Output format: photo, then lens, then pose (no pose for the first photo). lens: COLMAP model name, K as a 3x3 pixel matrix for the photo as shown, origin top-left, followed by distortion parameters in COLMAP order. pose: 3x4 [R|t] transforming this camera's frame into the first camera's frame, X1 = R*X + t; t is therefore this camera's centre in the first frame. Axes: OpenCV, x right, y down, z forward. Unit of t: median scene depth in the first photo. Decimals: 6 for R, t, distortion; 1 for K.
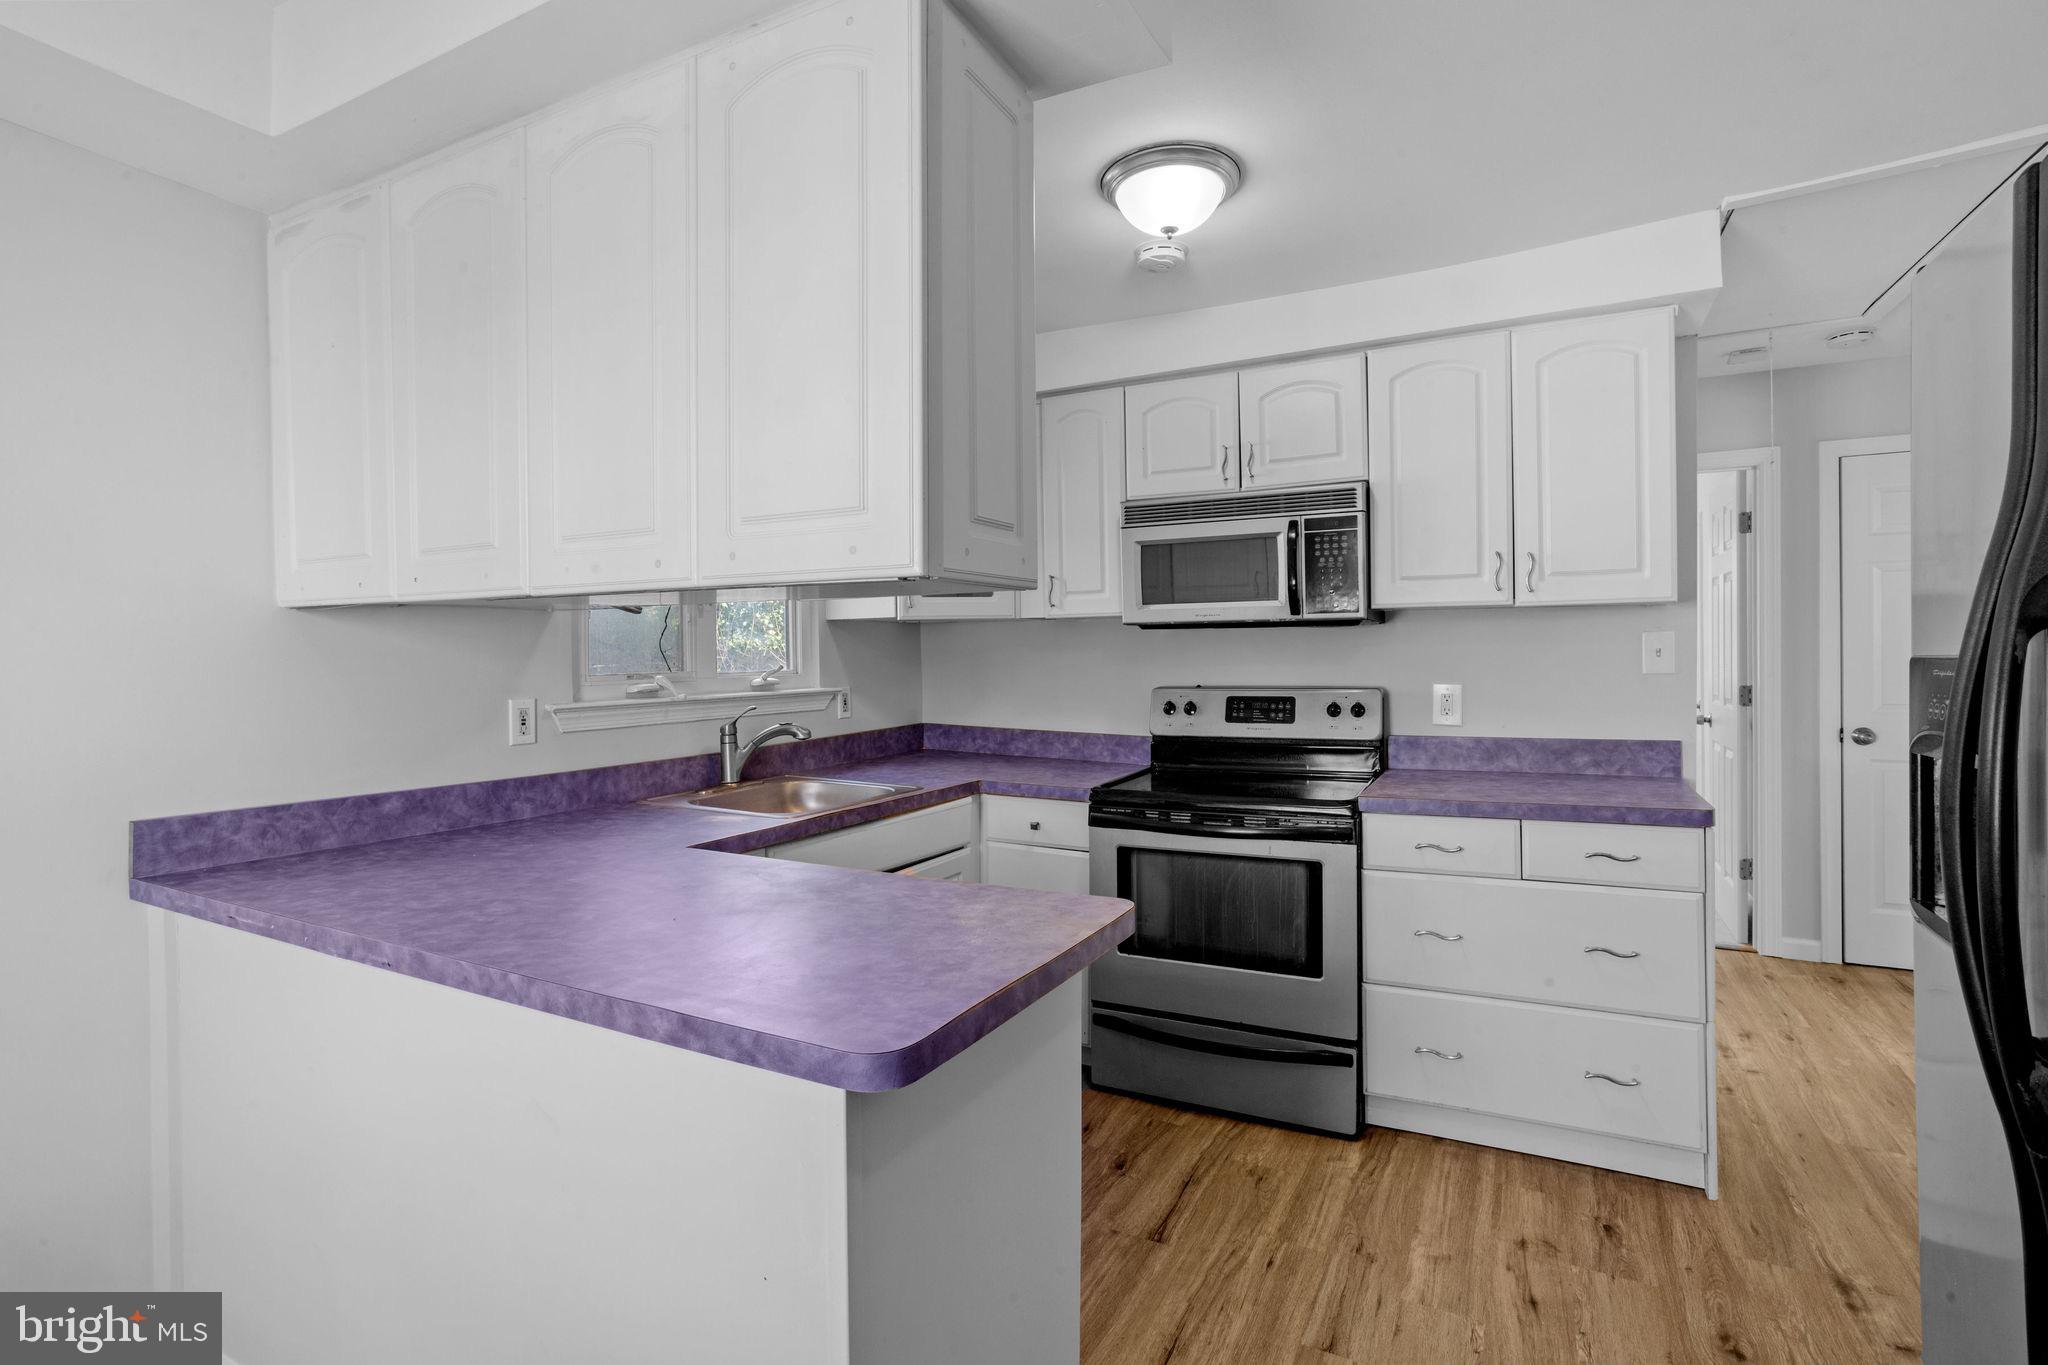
lens RADIAL K [[1005.8, 0, 1012.6], [0, 1005.8, 659.9], [0, 0, 1]] dist [-0.000130, -0.000277]
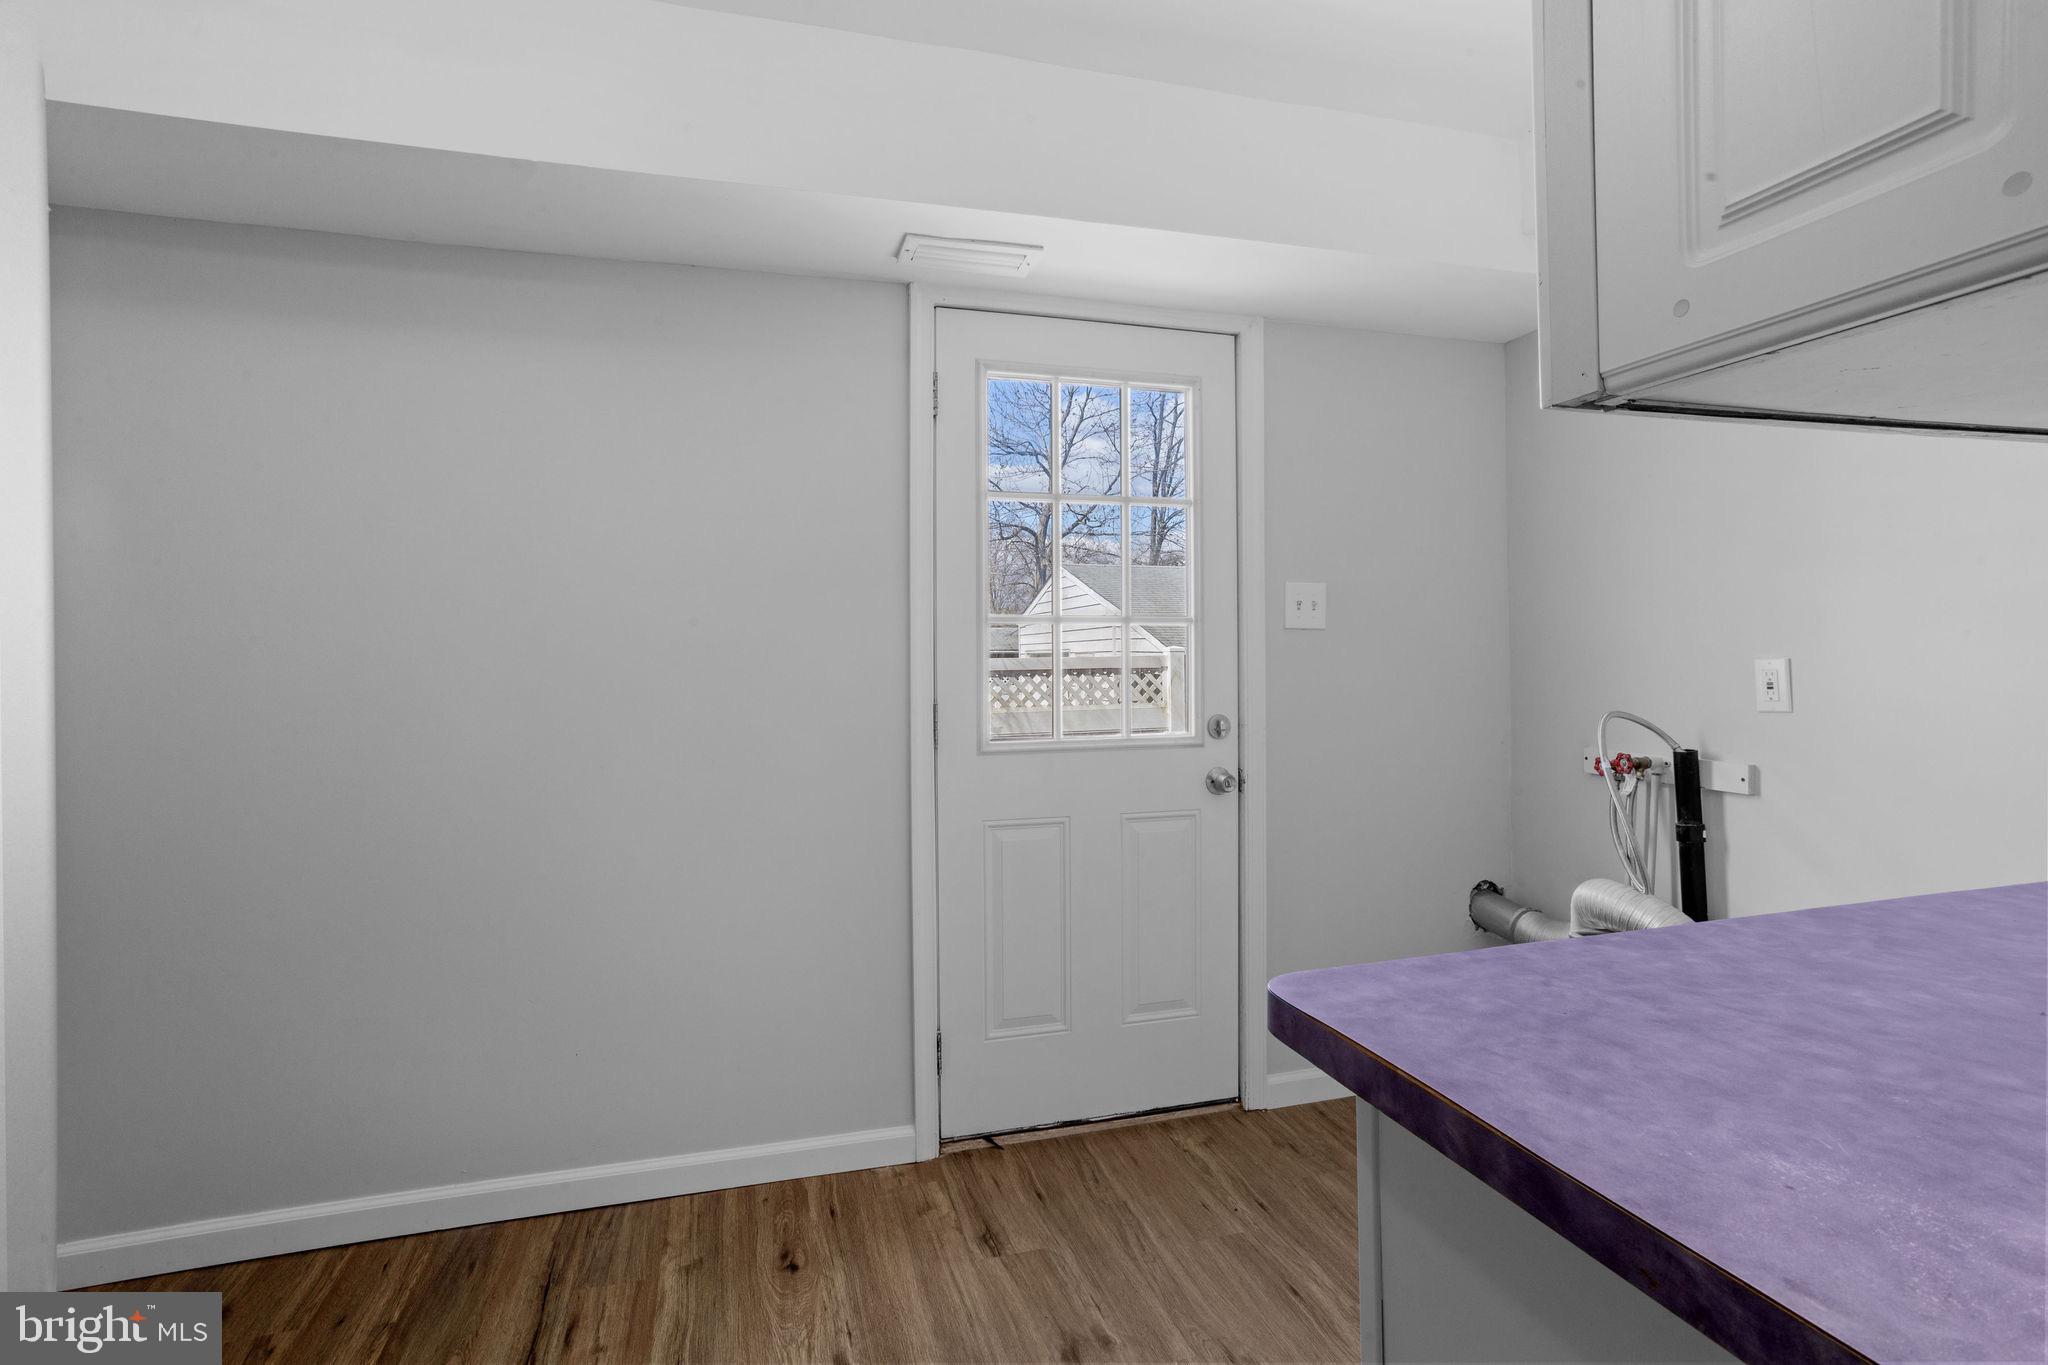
lens RADIAL K [[1005.8, 0, 1012.6], [0, 1005.8, 659.9], [0, 0, 1]] dist [-0.000130, -0.000277]
pose [[-0.719066, 0.014616, -0.694788, 0.564957], [0.010078, 0.999893, 0.010604, 0.058290], [0.694868, 0.000623, -0.719137, 1.212627]]
